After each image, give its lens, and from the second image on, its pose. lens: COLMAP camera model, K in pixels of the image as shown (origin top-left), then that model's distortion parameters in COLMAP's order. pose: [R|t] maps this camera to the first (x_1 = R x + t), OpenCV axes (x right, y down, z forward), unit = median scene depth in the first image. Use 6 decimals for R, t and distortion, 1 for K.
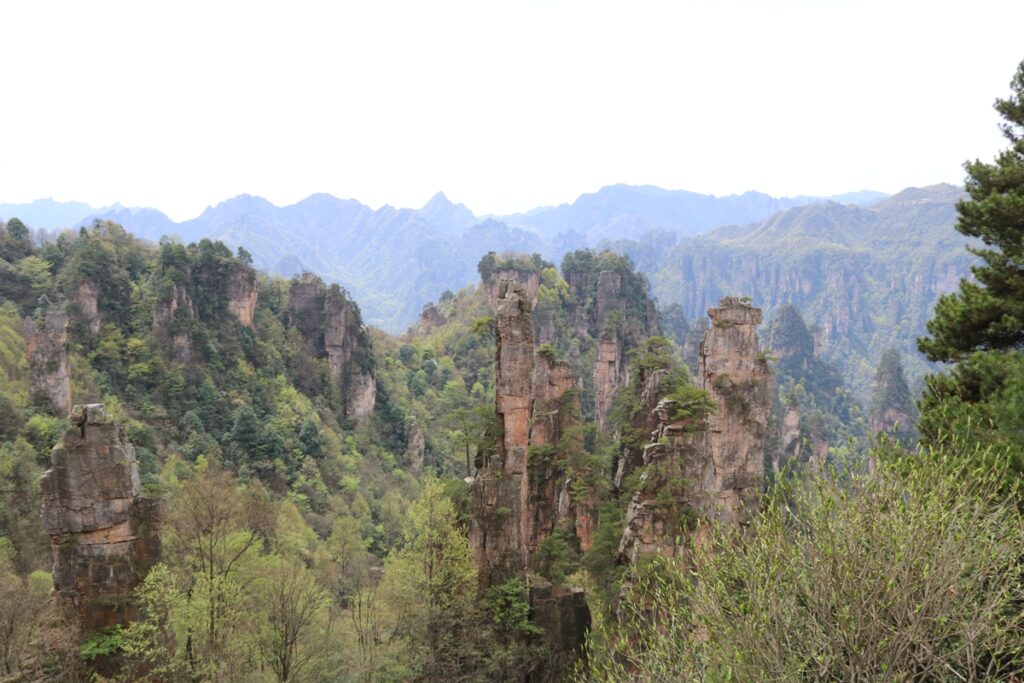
lens RADIAL K [[844.7, 0, 520.7], [0, 844.7, 337.4], [0, 0, 1]] dist [0.003245, 0.009629]
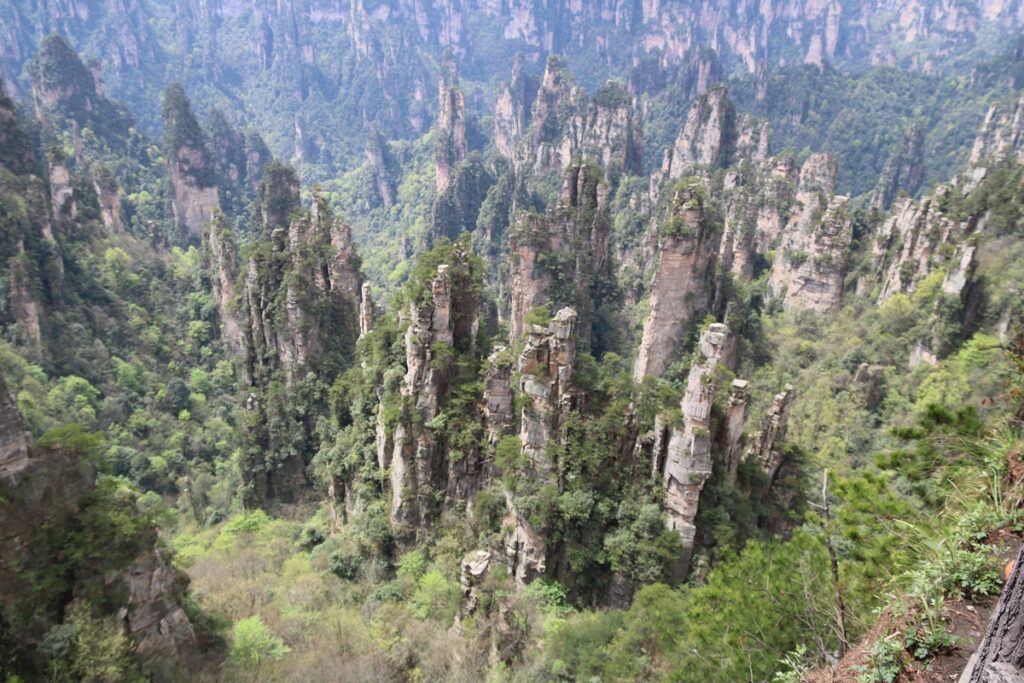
lens RADIAL K [[830.5, 0, 526.0], [0, 830.5, 340.0], [0, 0, 1]] dist [-0.000030, -0.000516]
pose [[0.712442, -0.259723, 0.651897, 0.057580], [0.043283, 0.943480, 0.328590, -0.004987], [-0.700395, -0.205885, 0.683417, 0.035322]]
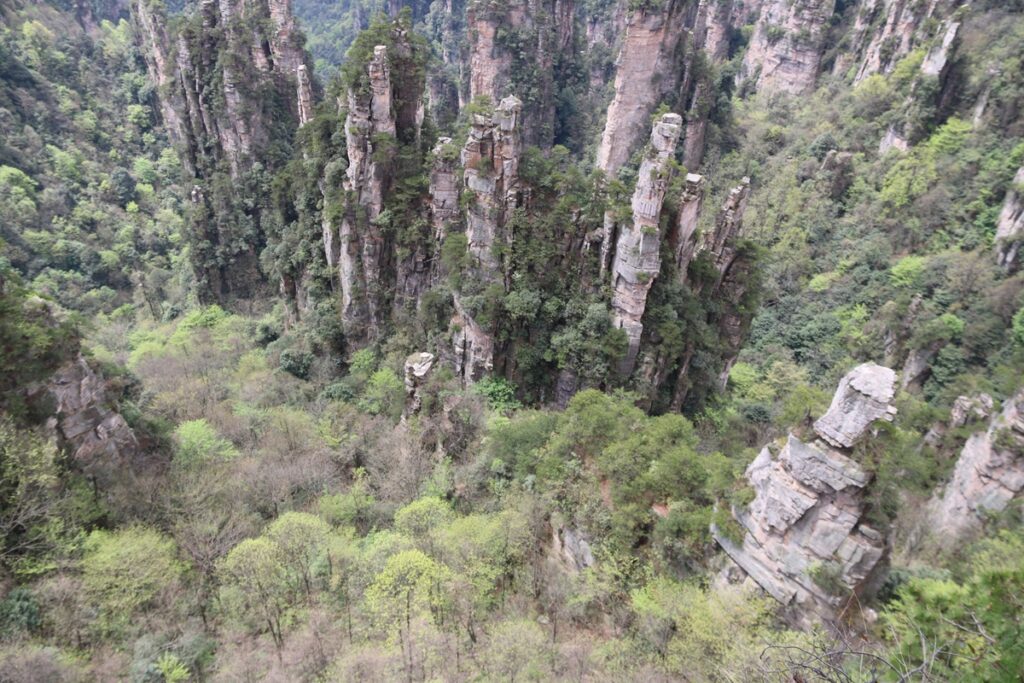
lens RADIAL K [[837.4, 0, 526.2], [0, 837.4, 334.4], [0, 0, 1]] dist [0.003724, 0.006385]
pose [[0.687374, -0.420434, 0.592244, 0.067052], [0.034897, 0.833598, 0.551269, -0.004501], [-0.725465, -0.358260, 0.587665, 0.035861]]
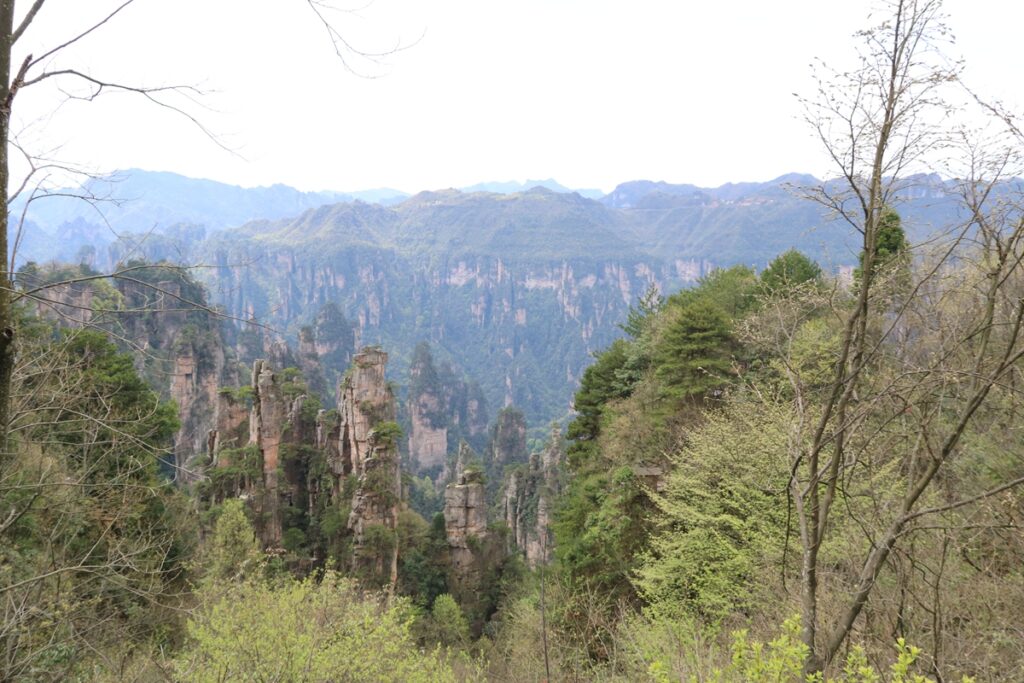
lens RADIAL K [[837.2, 0, 517.6], [0, 837.2, 338.5], [0, 0, 1]] dist [-0.003771, 0.005639]
pose [[0.858437, -0.046082, 0.510844, -0.048837], [0.040502, 0.998936, 0.022050, -0.015592], [-0.511317, 0.001762, 0.859390, -0.064890]]
